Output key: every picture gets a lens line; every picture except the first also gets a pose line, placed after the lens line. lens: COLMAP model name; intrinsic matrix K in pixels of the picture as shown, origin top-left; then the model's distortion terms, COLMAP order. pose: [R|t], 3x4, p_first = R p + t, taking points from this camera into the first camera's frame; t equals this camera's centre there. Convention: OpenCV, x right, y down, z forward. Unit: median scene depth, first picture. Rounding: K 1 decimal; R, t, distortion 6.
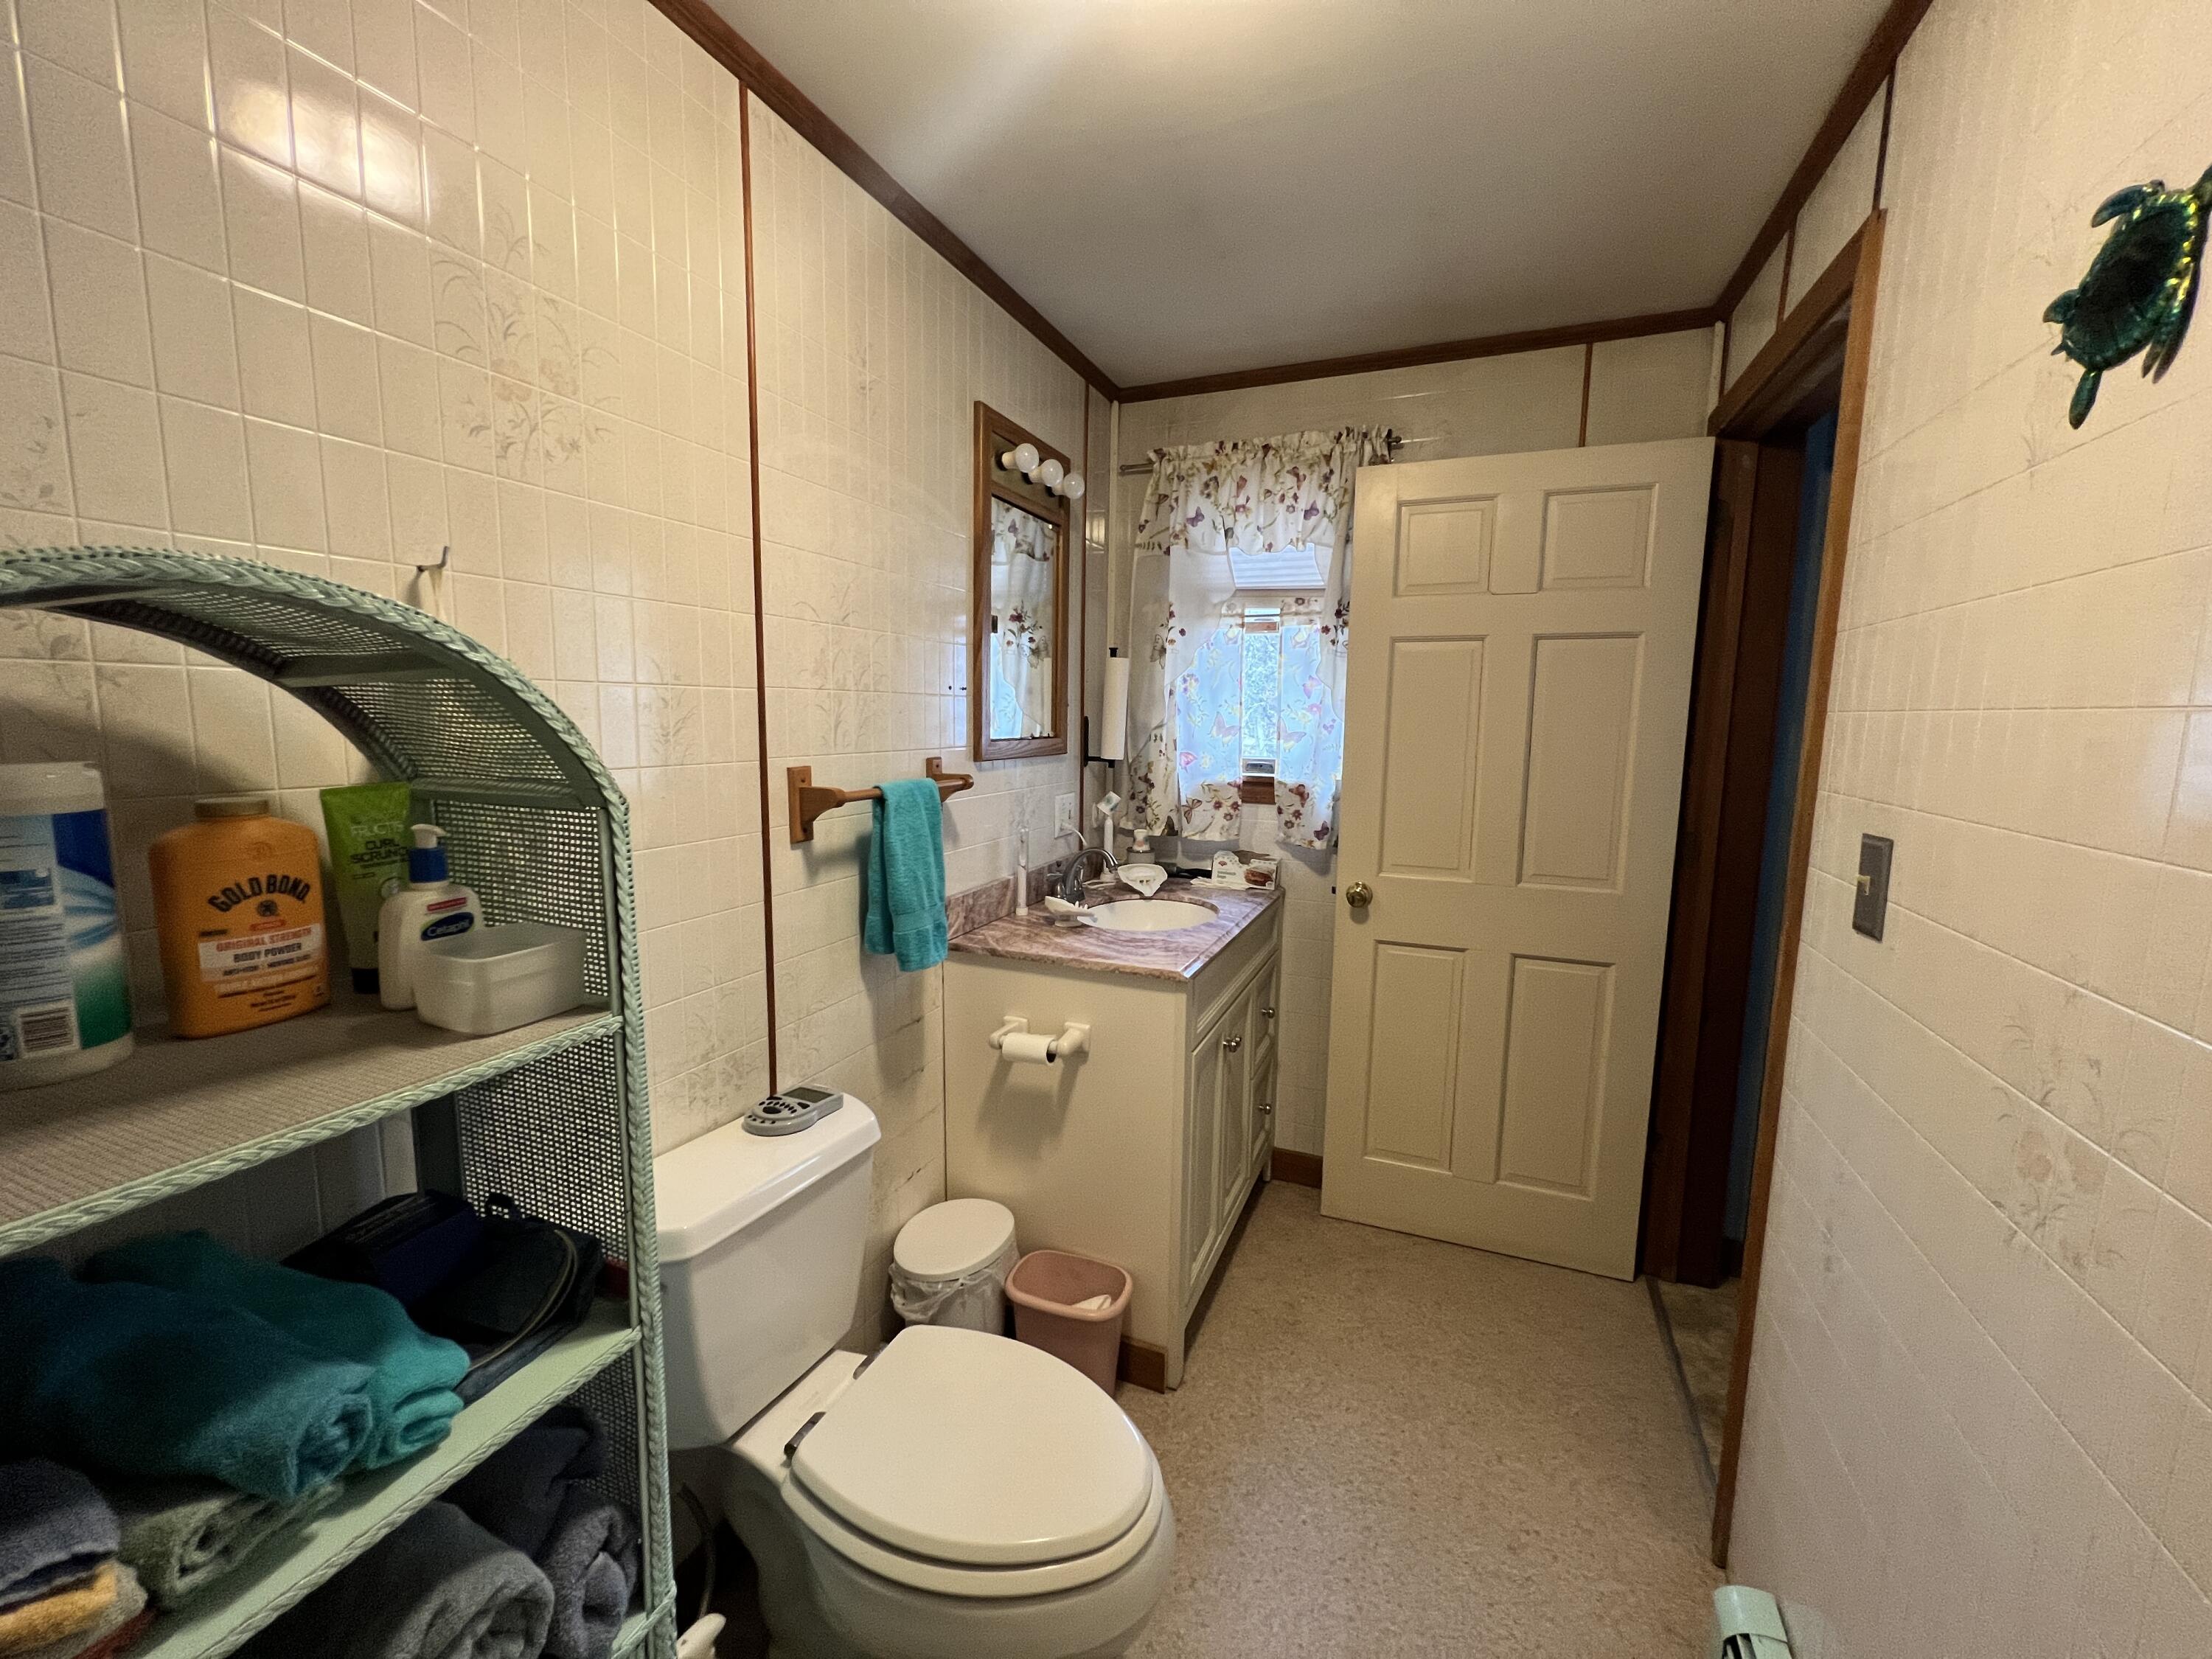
lens RADIAL K [[884.5, 0, 1100.2], [0, 884.5, 825.4], [0, 0, 1]] dist [0.000280, -0.000369]
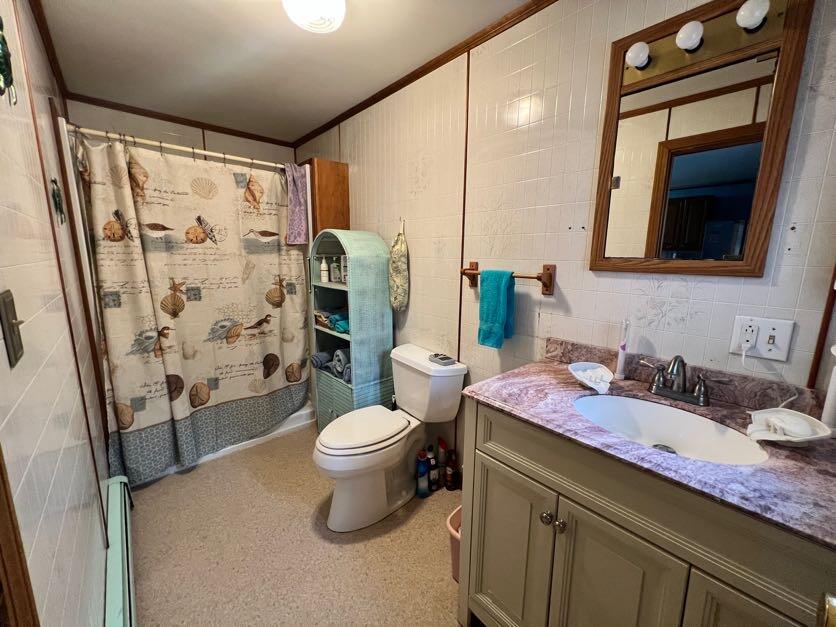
lens RADIAL K [[334.3, 0, 415.8], [0, 334.3, 311.9], [0, 0, 1]] dist [0.000280, -0.000369]
pose [[-0.437458, 0.136234, -0.888859, 0.638441], [-0.134072, 0.967528, 0.214276, -0.095312], [0.889188, 0.212908, -0.404987, 1.065022]]
